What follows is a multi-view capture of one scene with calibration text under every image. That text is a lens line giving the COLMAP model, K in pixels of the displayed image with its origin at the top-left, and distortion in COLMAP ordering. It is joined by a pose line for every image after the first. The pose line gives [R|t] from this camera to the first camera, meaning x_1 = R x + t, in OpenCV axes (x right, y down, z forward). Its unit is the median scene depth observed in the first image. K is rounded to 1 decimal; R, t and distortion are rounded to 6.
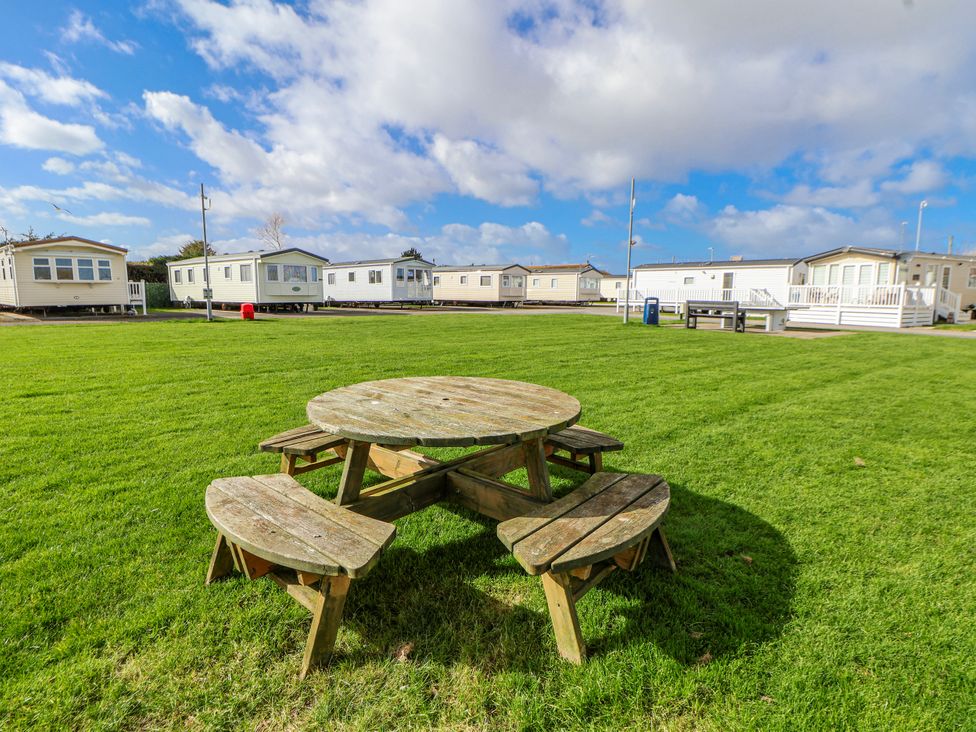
lens RADIAL K [[498.9, 0, 484.4], [0, 498.9, 368.1], [0, 0, 1]] dist [0.001192, -0.001135]
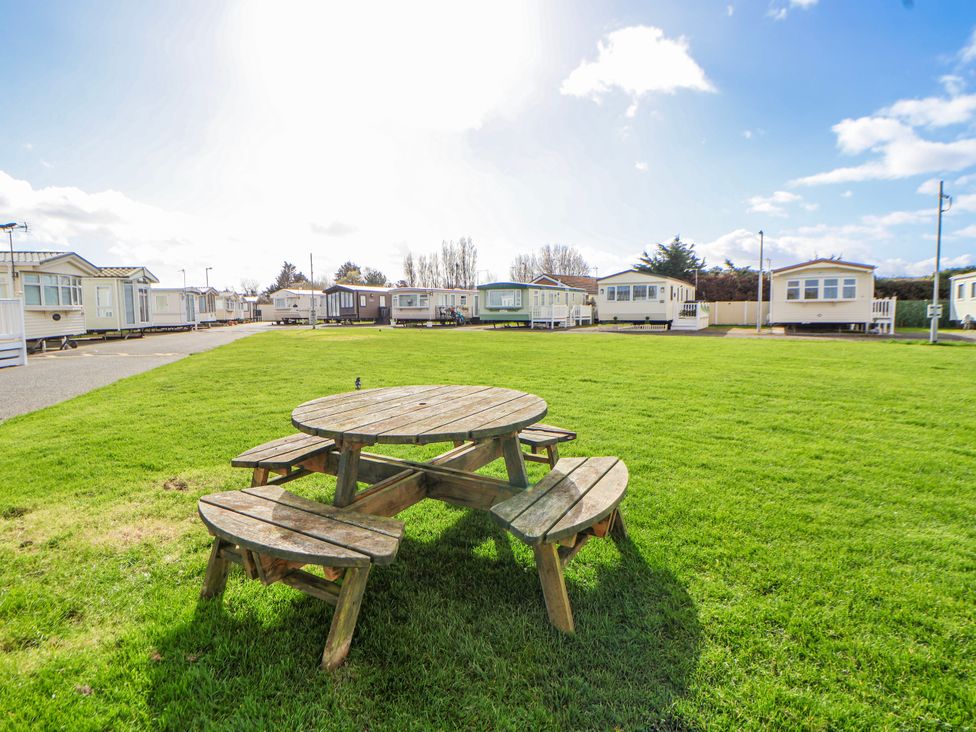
lens RADIAL K [[498.9, 0, 485.3], [0, 498.9, 362.9], [0, 0, 1]] dist [0.001192, -0.001135]
pose [[0.196311, 0.099120, -0.975519, 0.105225], [-0.144504, 0.986939, 0.071201, -0.012750], [0.969835, 0.126988, 0.208070, 0.095066]]
